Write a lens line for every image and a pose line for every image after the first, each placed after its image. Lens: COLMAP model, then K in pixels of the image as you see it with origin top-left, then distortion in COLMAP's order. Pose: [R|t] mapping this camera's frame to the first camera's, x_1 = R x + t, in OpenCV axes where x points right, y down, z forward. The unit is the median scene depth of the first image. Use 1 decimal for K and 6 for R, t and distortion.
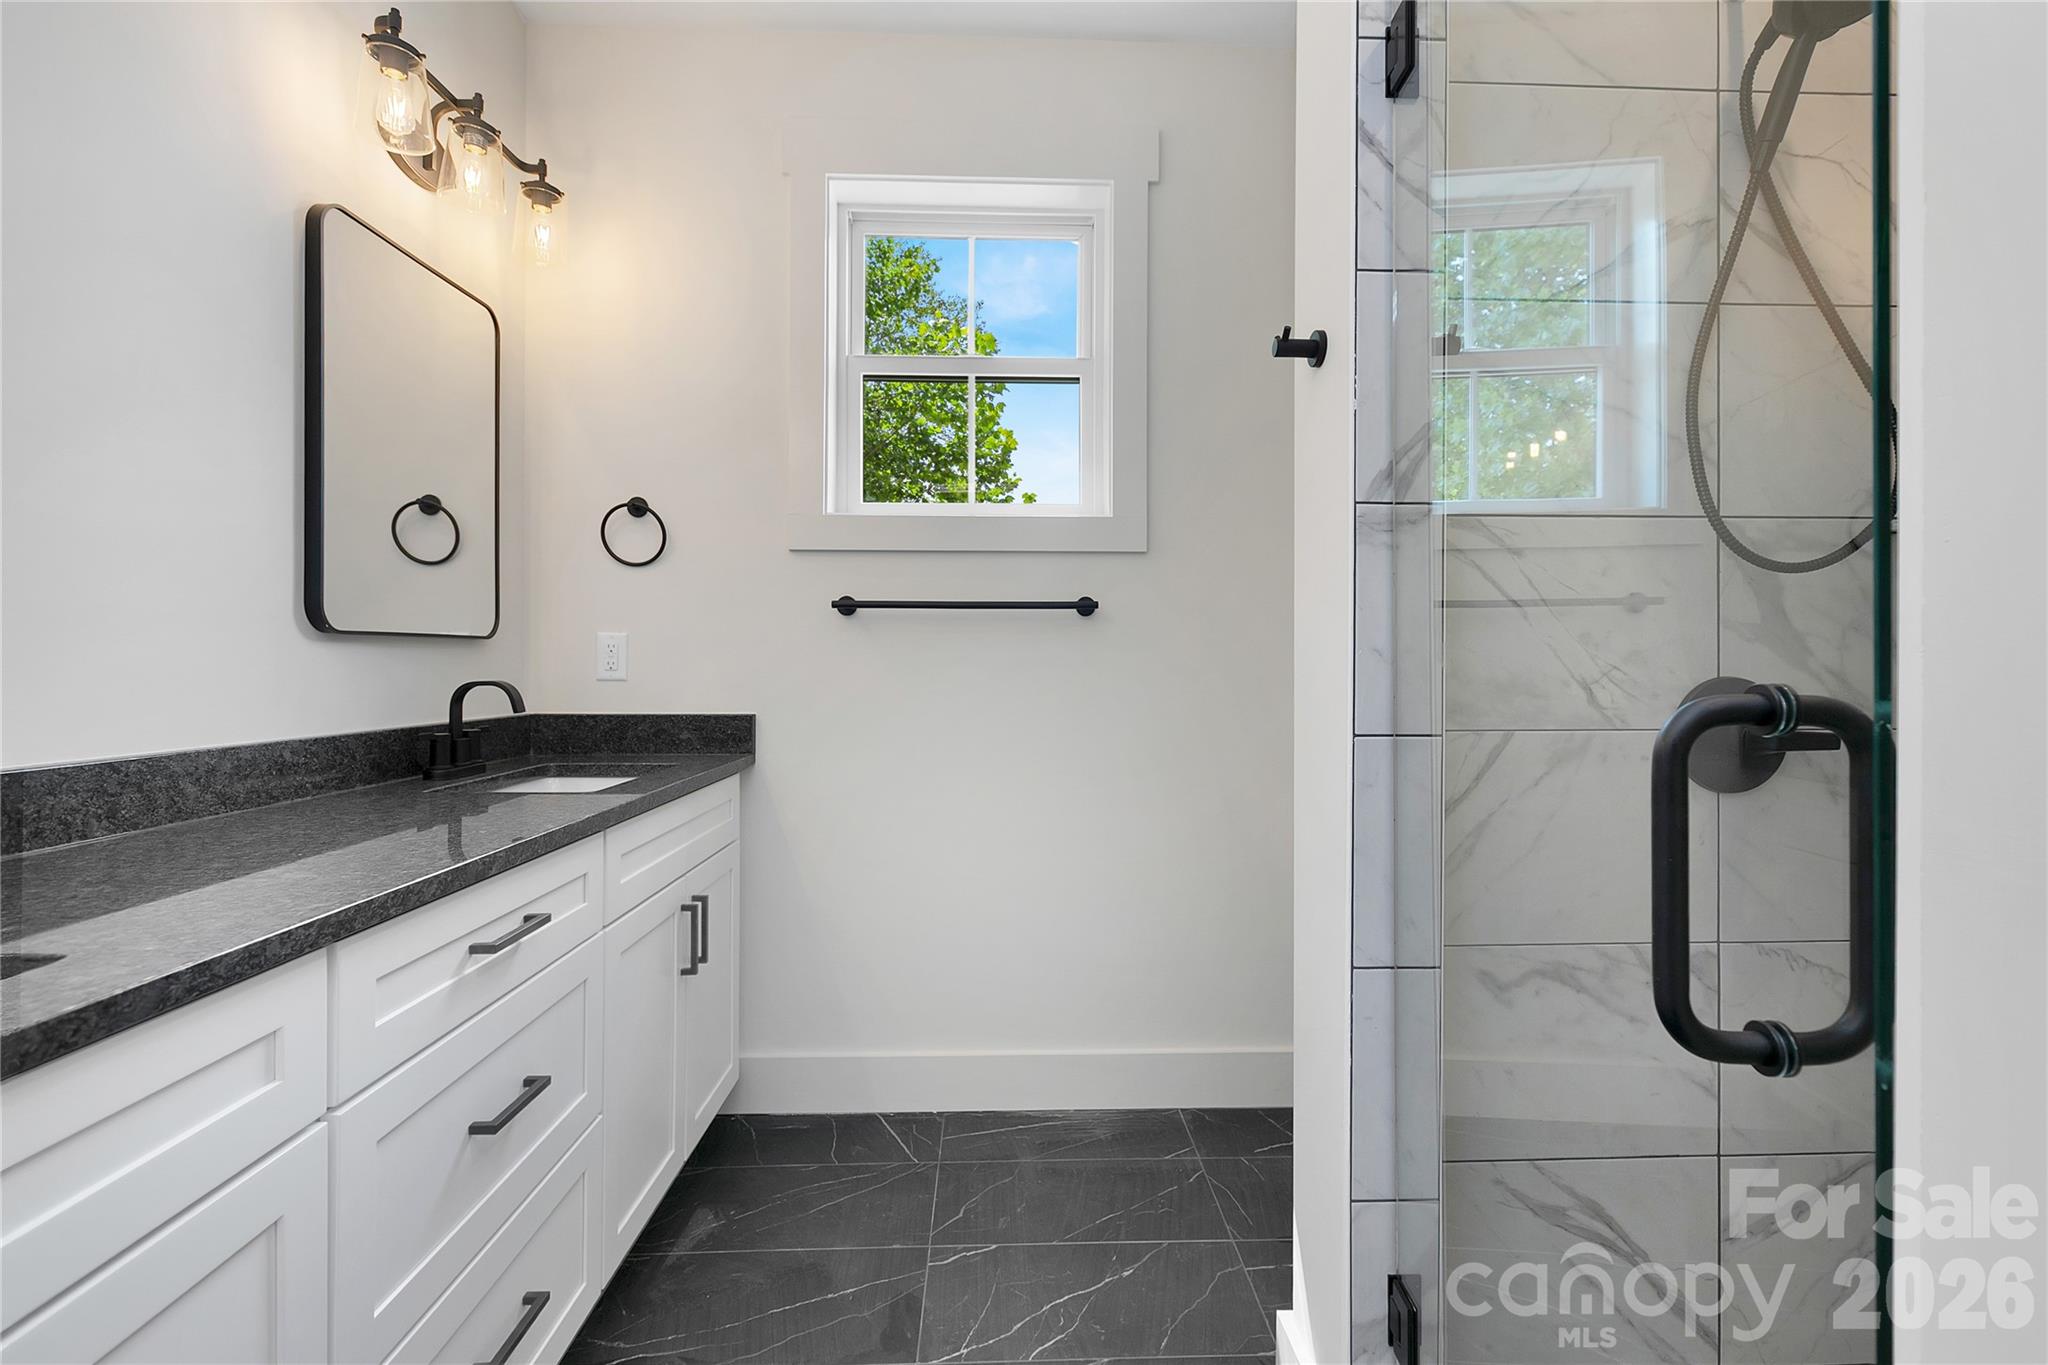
lens RADIAL K [[925.9, 0, 1031.9], [0, 925.9, 654.6], [0, 0, 1]] dist [0.003111, -0.000709]
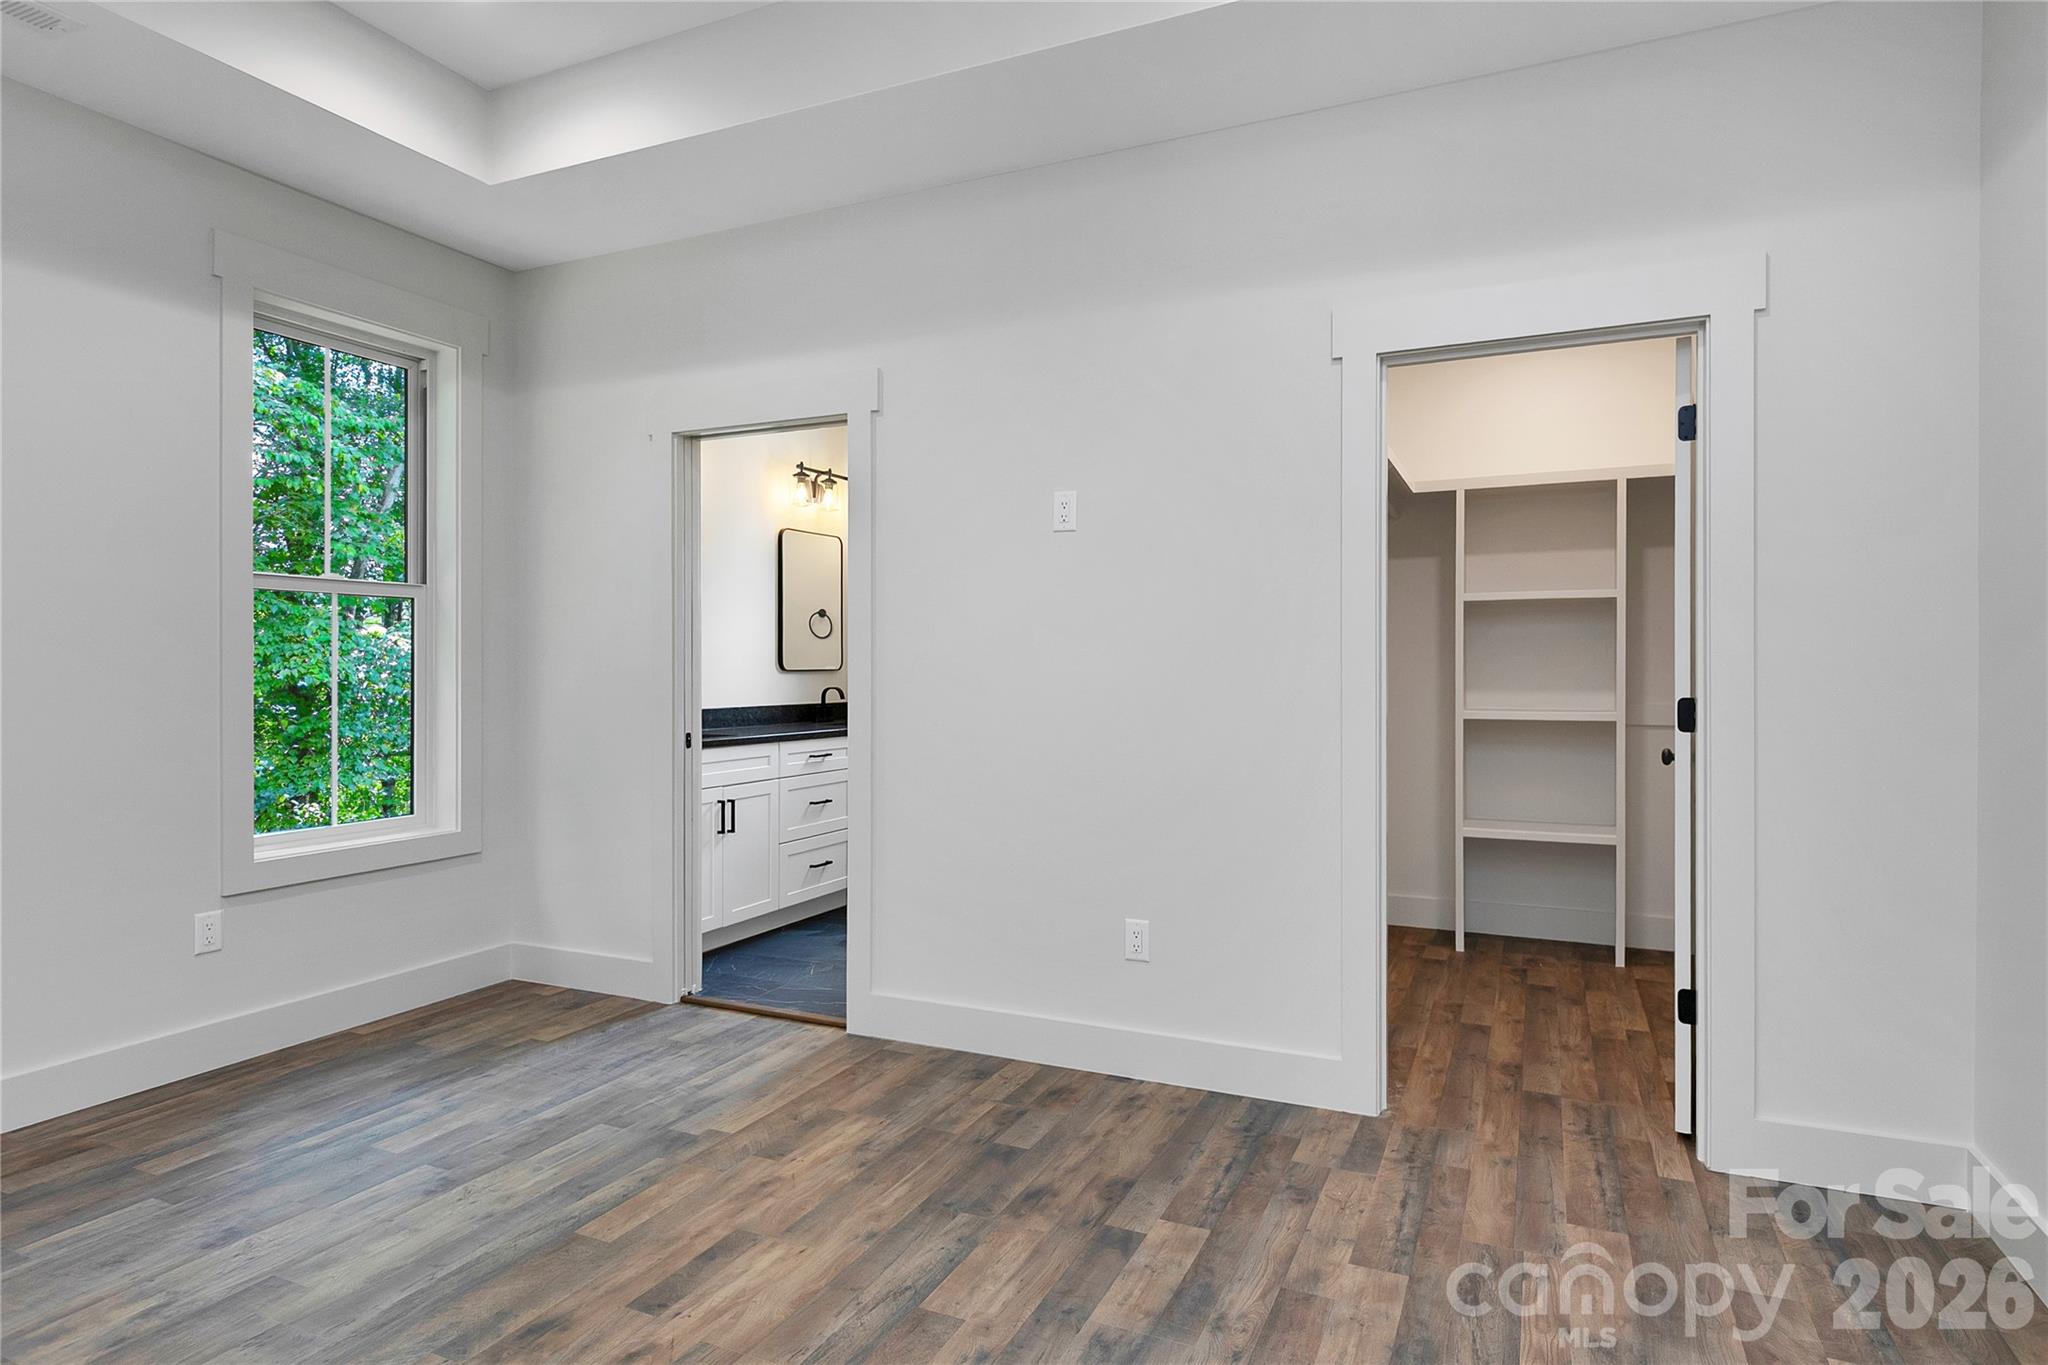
lens RADIAL K [[1116.0, 0, 1031.5], [0, 1116.0, 676.6], [0, 0, 1]] dist [0.003720, -0.002569]
pose [[0.899790, 0.004553, -0.436299, 1.462792], [-0.001159, 0.999967, 0.008046, -0.032913], [0.436322, -0.006734, 0.899766, -1.809201]]
